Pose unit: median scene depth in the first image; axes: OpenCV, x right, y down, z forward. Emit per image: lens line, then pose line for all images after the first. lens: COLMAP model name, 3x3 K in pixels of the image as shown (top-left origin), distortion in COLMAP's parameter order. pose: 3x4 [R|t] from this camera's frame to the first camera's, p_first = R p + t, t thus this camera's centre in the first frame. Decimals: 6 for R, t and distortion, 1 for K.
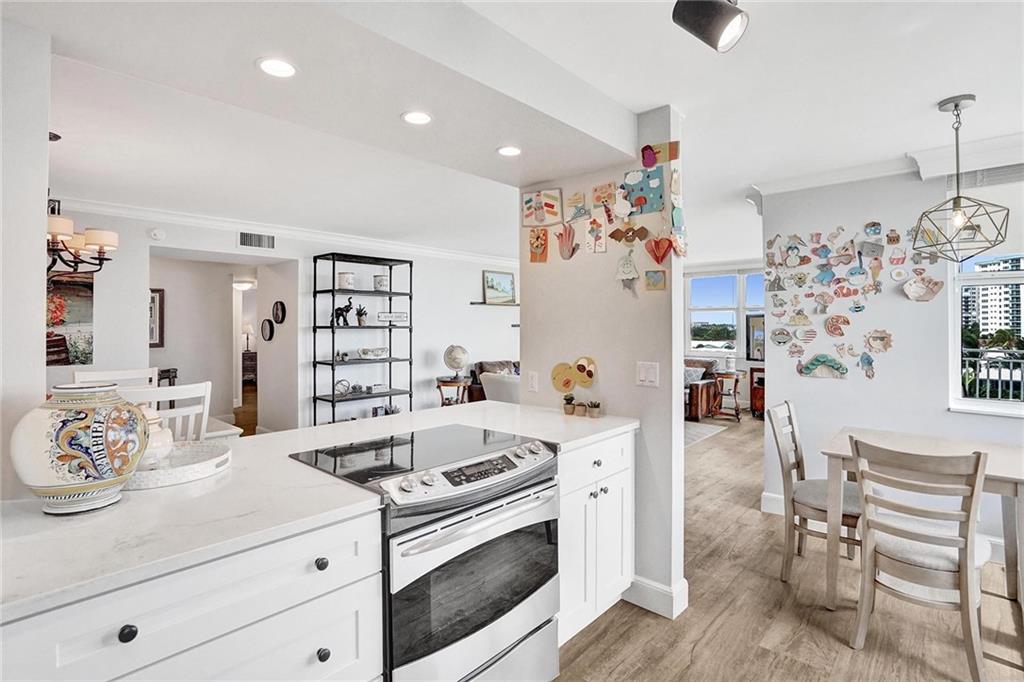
lens RADIAL K [[495.7, 0, 508.7], [0, 495.7, 320.8], [0, 0, 1]] dist [-0.021707, 0.002469]
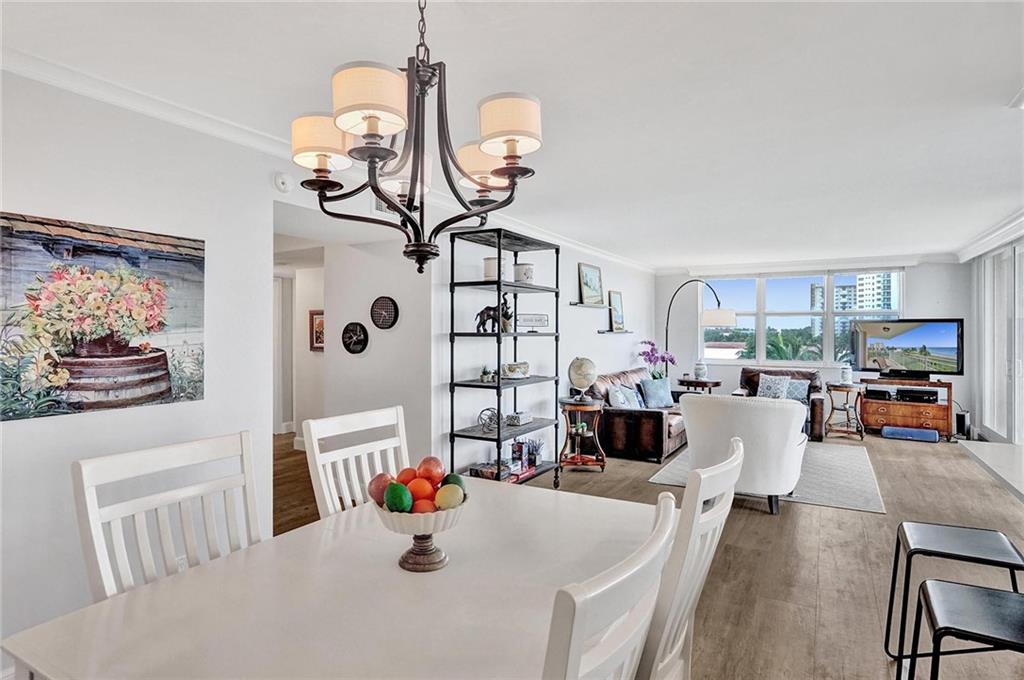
lens RADIAL K [[517.7, 0, 507.3], [0, 517.7, 337.3], [0, 0, 1]] dist [-0.055542, -0.000213]
pose [[0.991423, 0.000533, 0.130692, -0.412069], [-0.003411, 0.999756, 0.021803, 0.001093], [-0.130648, -0.022062, 0.991183, 0.259203]]
